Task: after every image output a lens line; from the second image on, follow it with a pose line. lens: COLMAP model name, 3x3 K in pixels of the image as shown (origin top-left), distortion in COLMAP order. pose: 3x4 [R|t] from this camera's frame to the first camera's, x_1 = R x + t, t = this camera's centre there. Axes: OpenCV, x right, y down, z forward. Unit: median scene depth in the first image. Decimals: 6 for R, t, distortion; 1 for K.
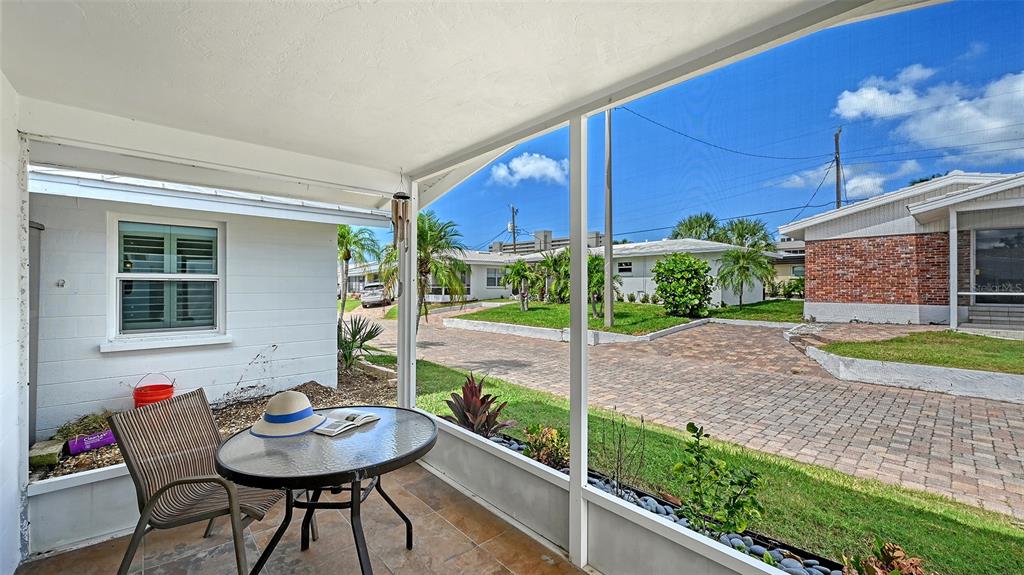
lens RADIAL K [[407.1, 0, 510.0], [0, 407.1, 288.1], [0, 0, 1]] dist [-0.000787, -0.000098]
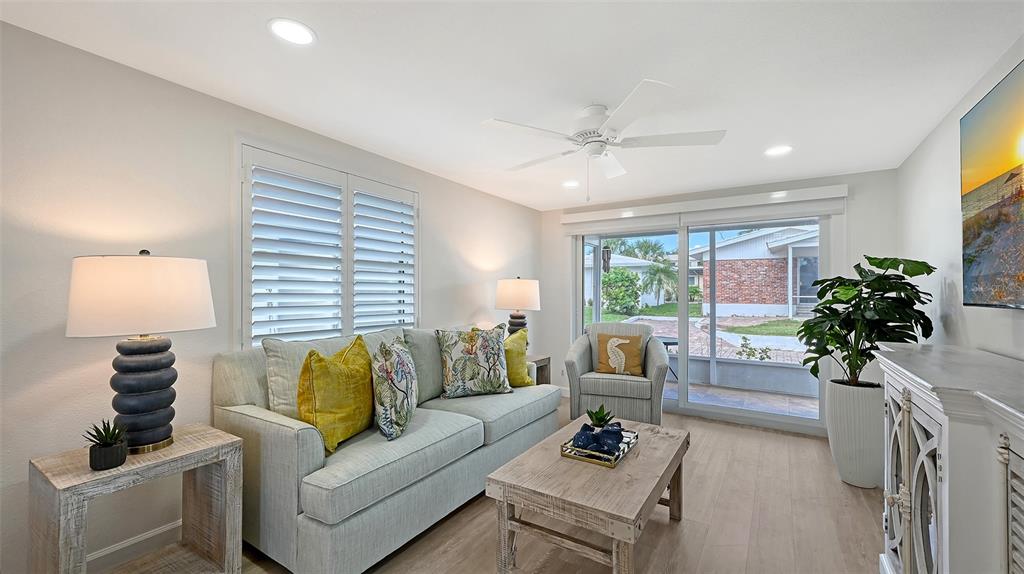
lens RADIAL K [[413.6, 0, 508.1], [0, 413.6, 291.9], [0, 0, 1]] dist [0.010208, -0.000215]
pose [[0.964504, 0.004564, 0.264028, -0.430172], [-0.003091, 0.999977, -0.005995, 0.007565], [-0.264049, 0.004967, 0.964496, -0.304021]]
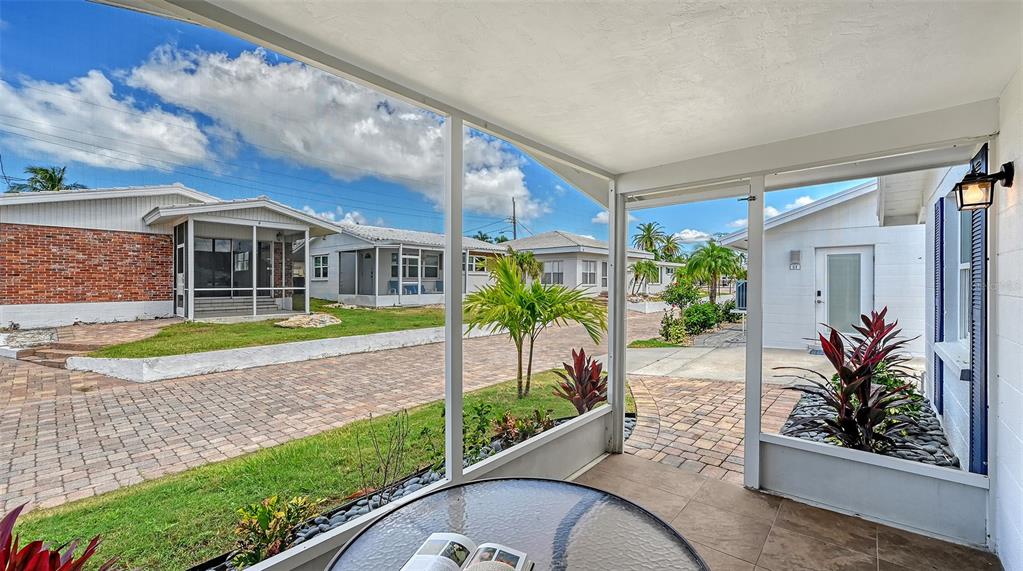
lens RADIAL K [[415.6, 0, 510.6], [0, 415.6, 283.4], [0, 0, 1]] dist [0.001056, 0.000088]
pose [[-0.126730, -0.000256, 0.991937, -0.196472], [0.006097, 0.999981, 0.001037, -0.000138], [-0.991919, 0.006179, -0.126726, 0.222751]]
